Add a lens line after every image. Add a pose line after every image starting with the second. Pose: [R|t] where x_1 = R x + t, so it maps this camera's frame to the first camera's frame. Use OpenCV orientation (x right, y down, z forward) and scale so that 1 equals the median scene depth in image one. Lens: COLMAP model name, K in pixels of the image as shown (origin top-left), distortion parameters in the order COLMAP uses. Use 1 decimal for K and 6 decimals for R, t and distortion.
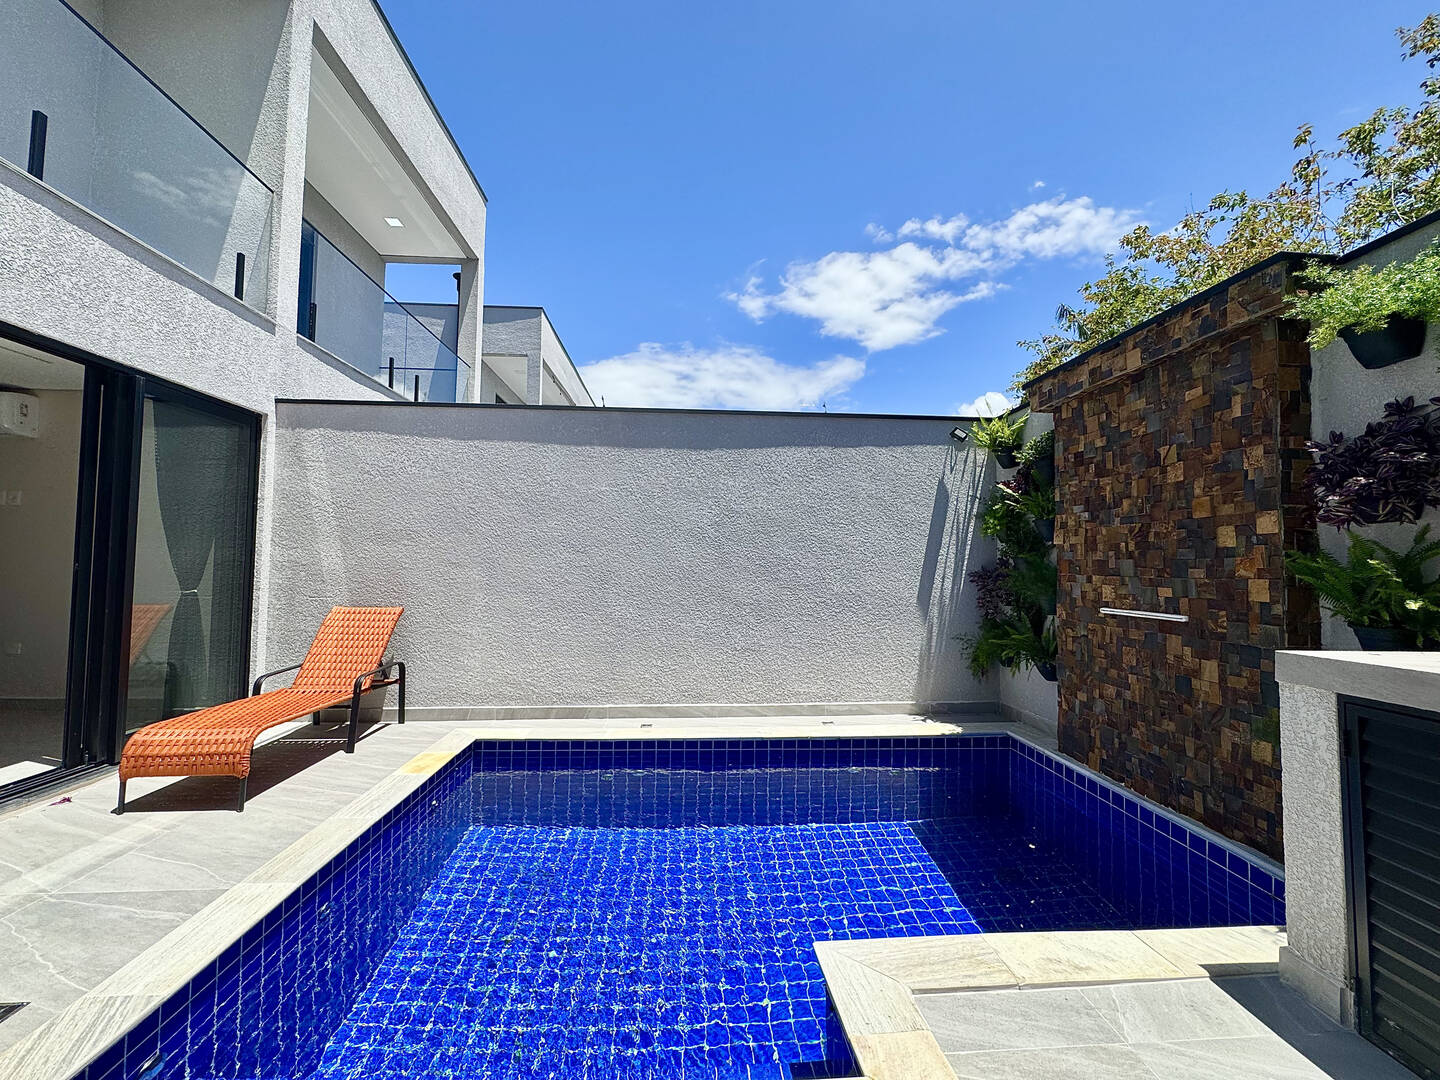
lens RADIAL K [[577.3, 0, 718.7], [0, 577.3, 539.9], [0, 0, 1]] dist [-0.002783, 0.000740]
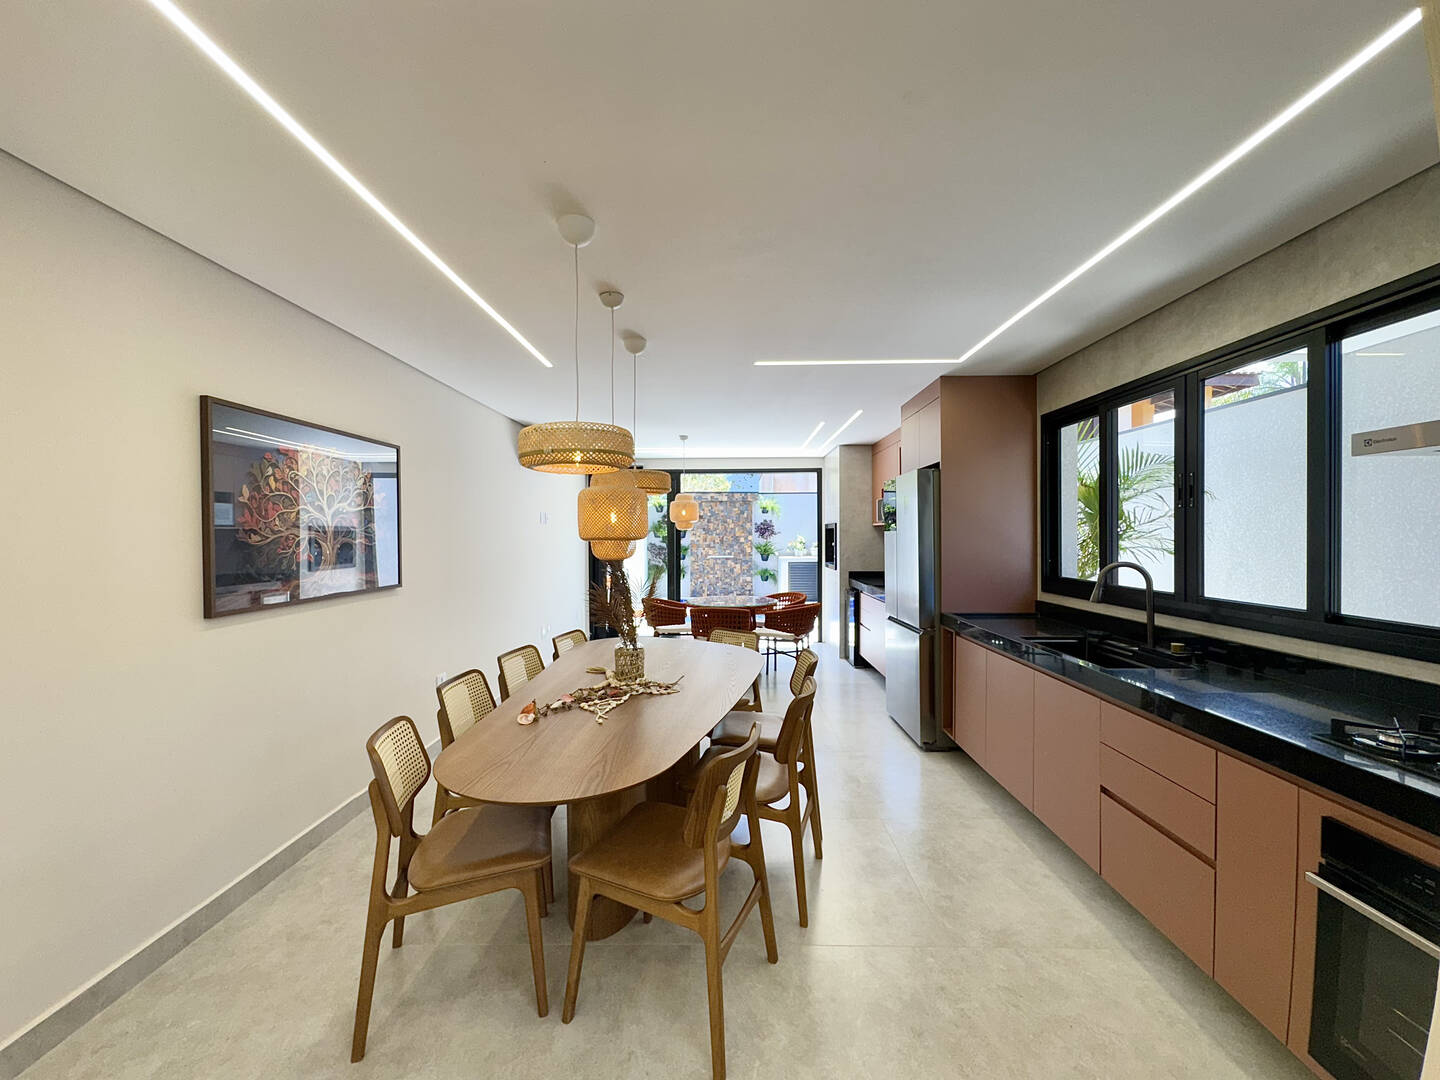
lens RADIAL K [[577.3, 0, 722.1], [0, 577.3, 542.7], [0, 0, 1]] dist [-0.002783, 0.000740]
pose [[0.067244, -0.015002, 0.997624, -3.198907], [-0.040948, 0.999003, 0.017783, -0.047714], [-0.996896, -0.042047, 0.066562, 0.628849]]
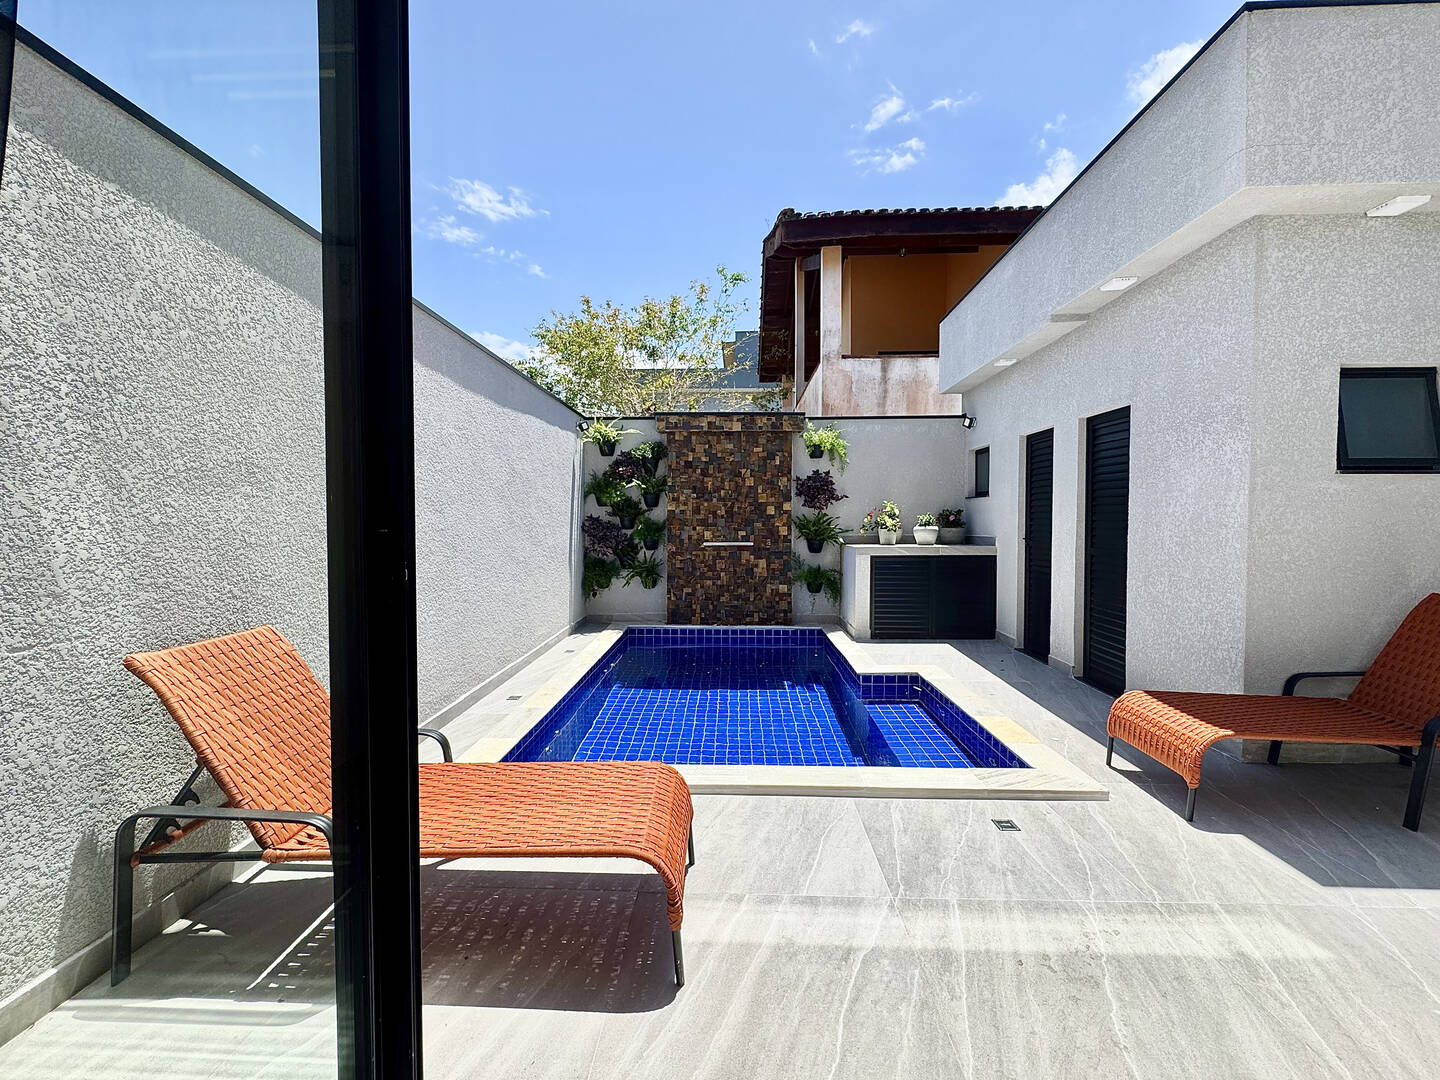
lens RADIAL K [[577.3, 0, 719.8], [0, 577.3, 539.3], [0, 0, 1]] dist [-0.002783, 0.000740]
pose [[0.086988, -0.044864, 0.995199, -1.279462], [-0.043819, 0.997846, 0.048814, 0.005966], [-0.995245, -0.047855, 0.084835, 0.754205]]
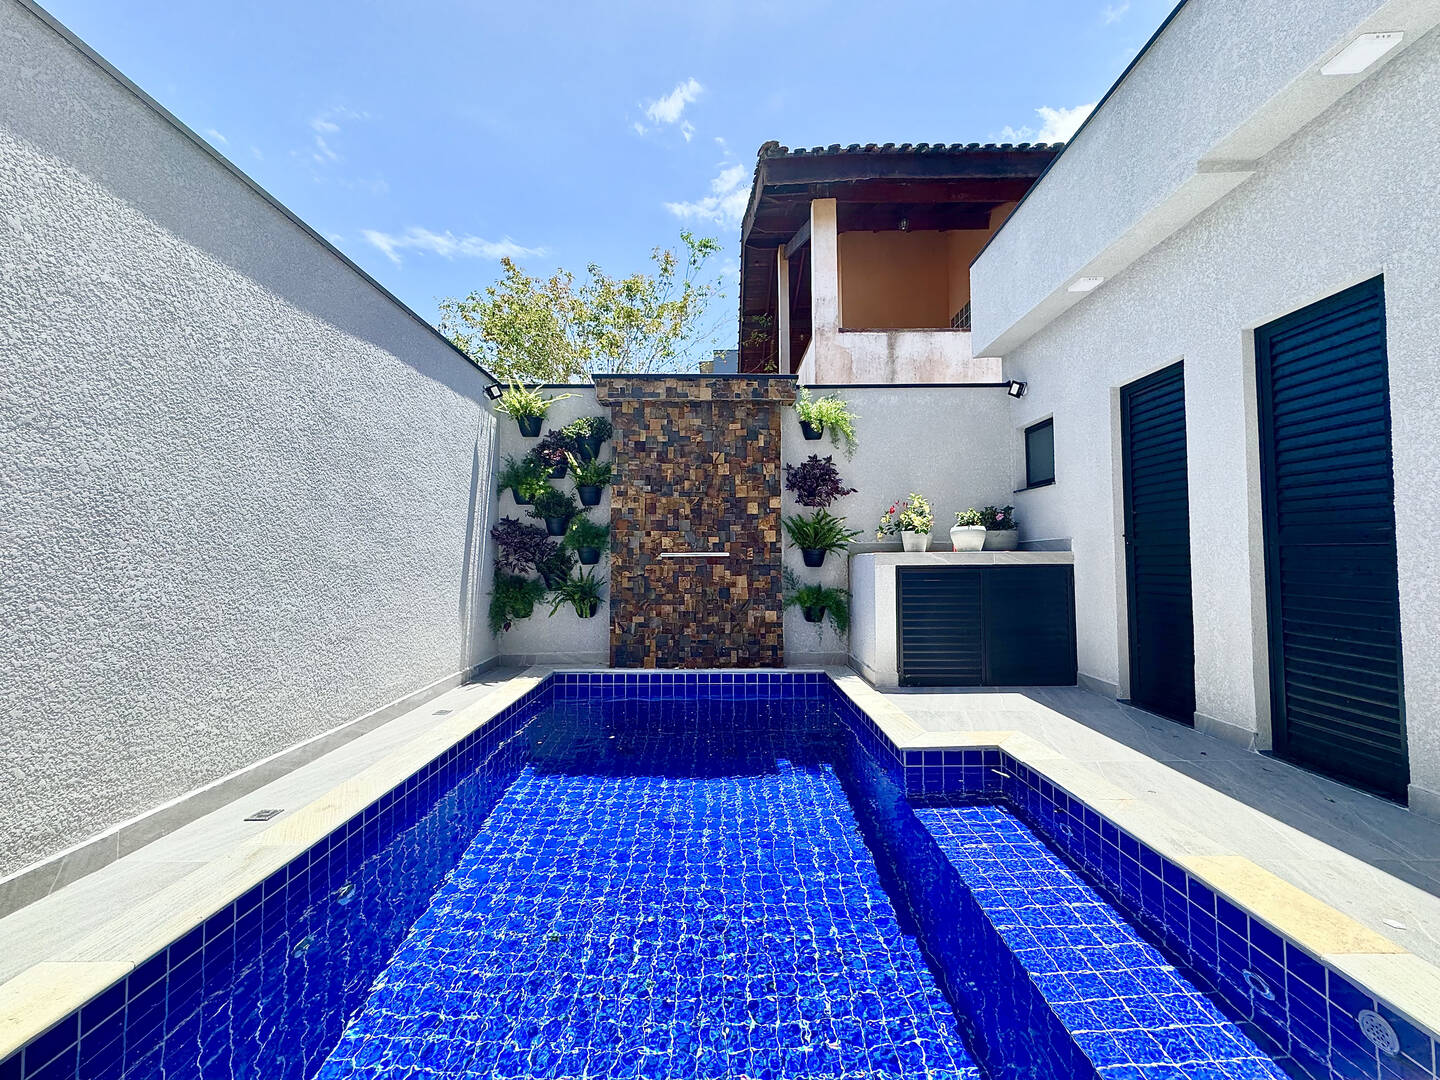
lens RADIAL K [[577.3, 0, 719.9], [0, 577.3, 539.2], [0, 0, 1]] dist [-0.002783, 0.000740]
pose [[0.055745, 0.023874, 0.998160, -0.748786], [-0.040406, 0.998949, -0.021637, 0.105176], [-0.997627, -0.039125, 0.056651, 0.750604]]
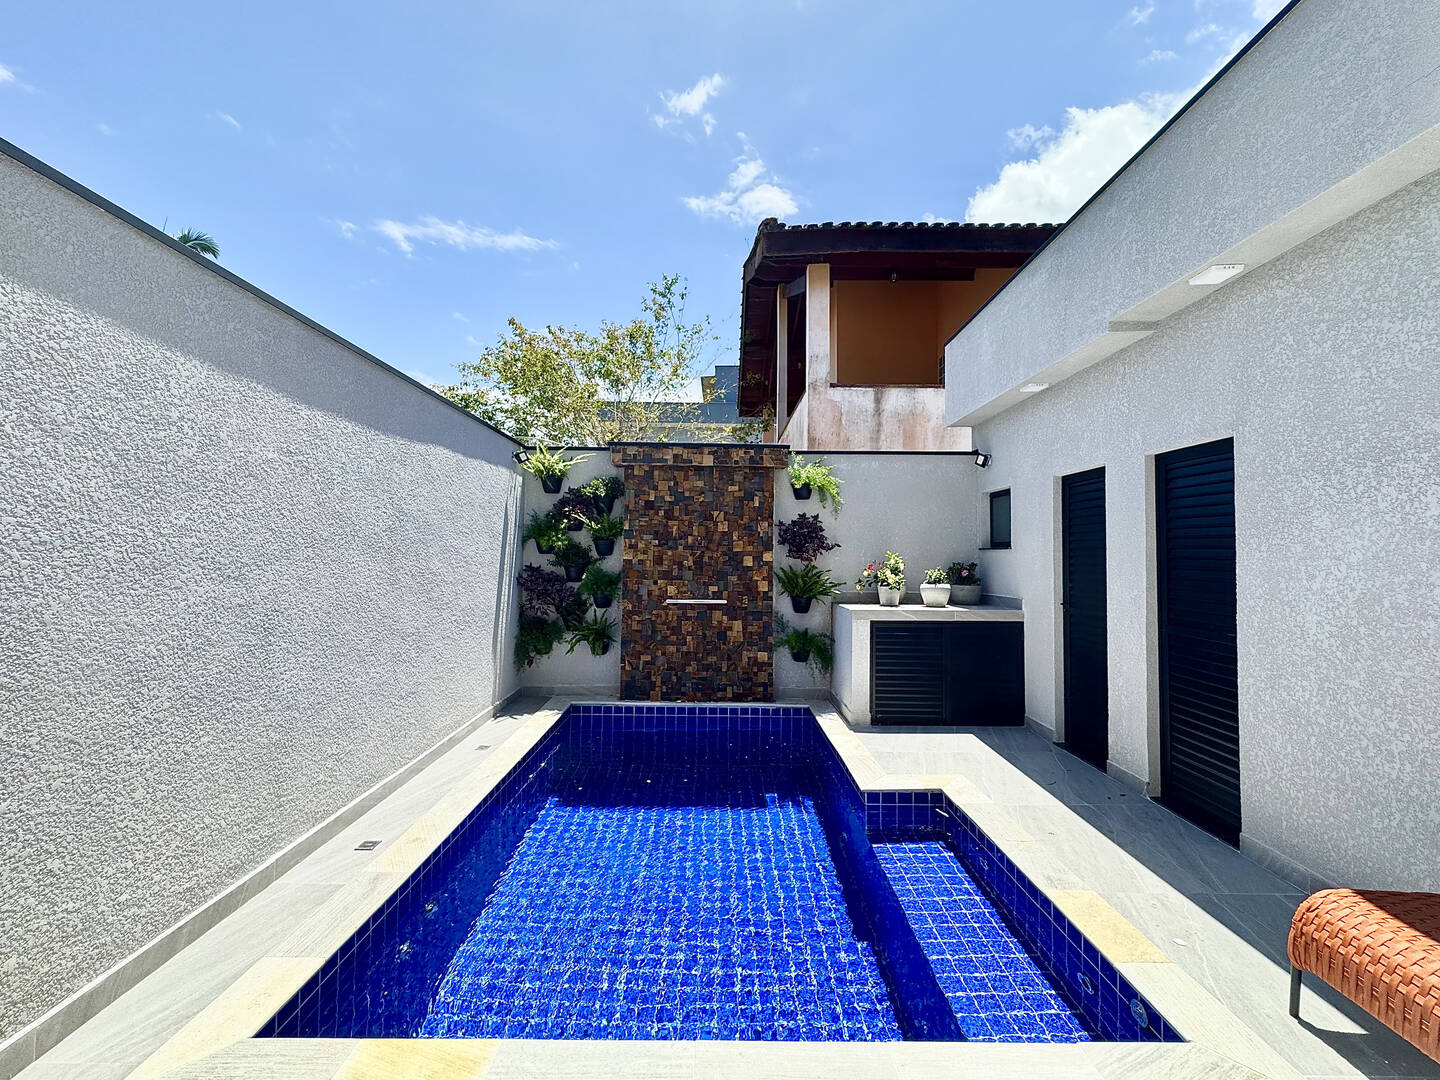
lens RADIAL K [[577.3, 0, 719.8], [0, 577.3, 539.0], [0, 0, 1]] dist [-0.002783, 0.000740]
pose [[0.053489, 0.018969, 0.998388, -0.941130], [-0.055181, 0.998348, -0.016012, -0.035774], [-0.997043, -0.054236, 0.054447, 0.747843]]
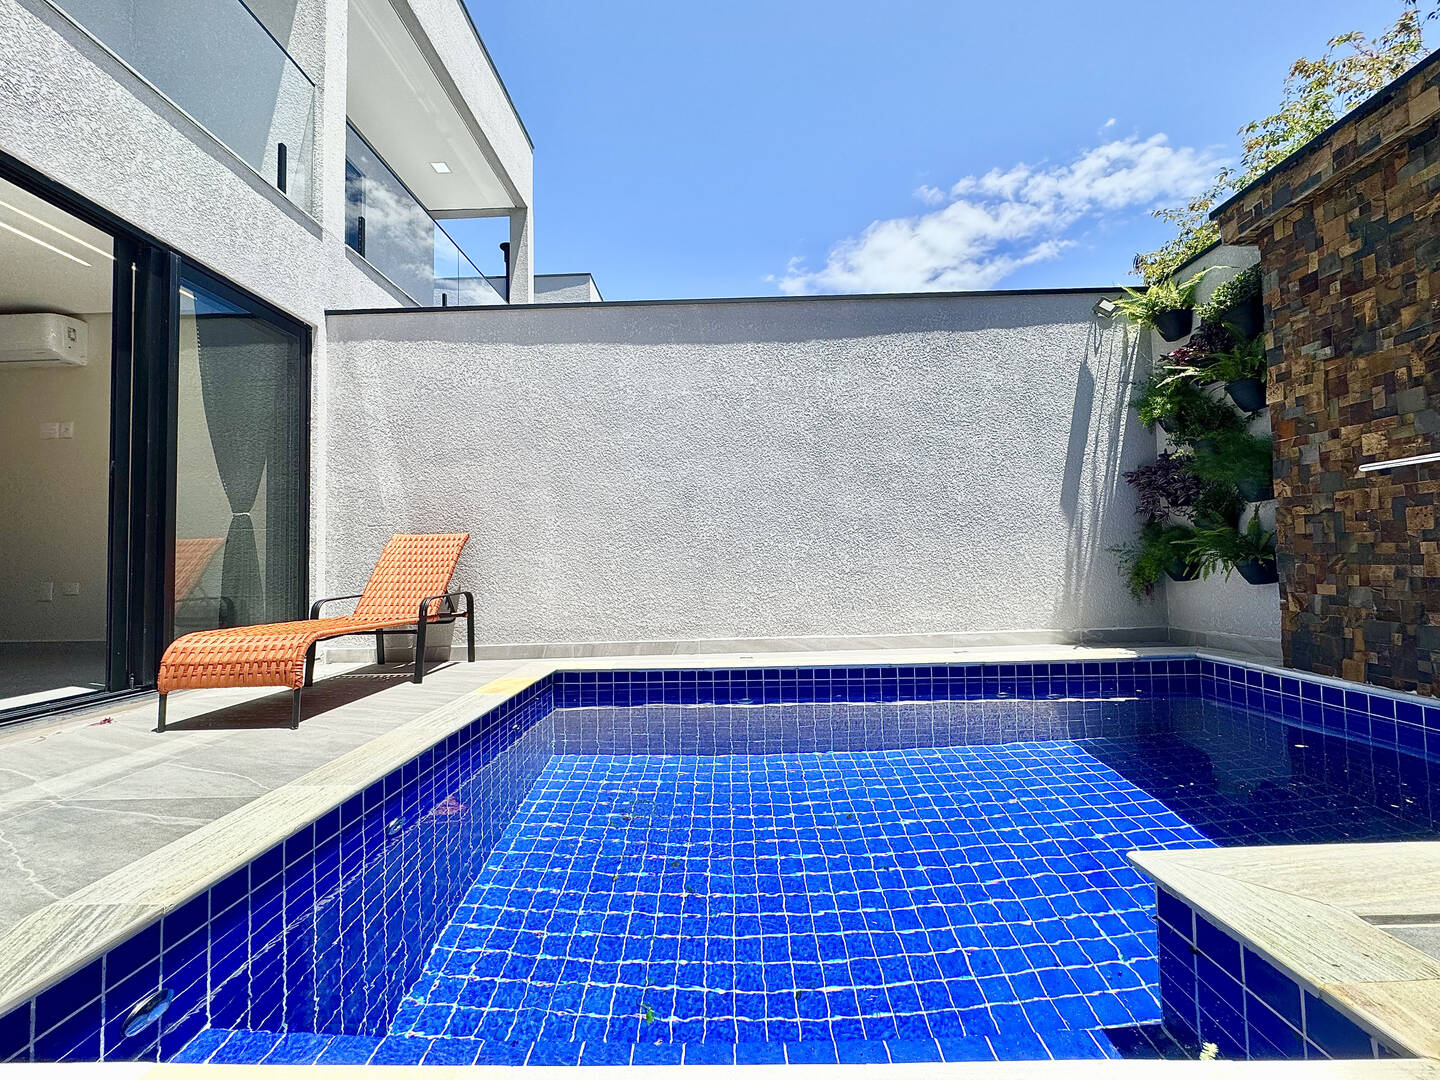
lens RADIAL K [[577.3, 0, 719.2], [0, 577.3, 539.5], [0, 0, 1]] dist [-0.002783, 0.000740]
pose [[0.996437, -0.035359, -0.076573, -0.117593], [0.035681, 0.999359, 0.002840, 0.177571], [0.076423, -0.005562, 0.997060, 0.176747]]
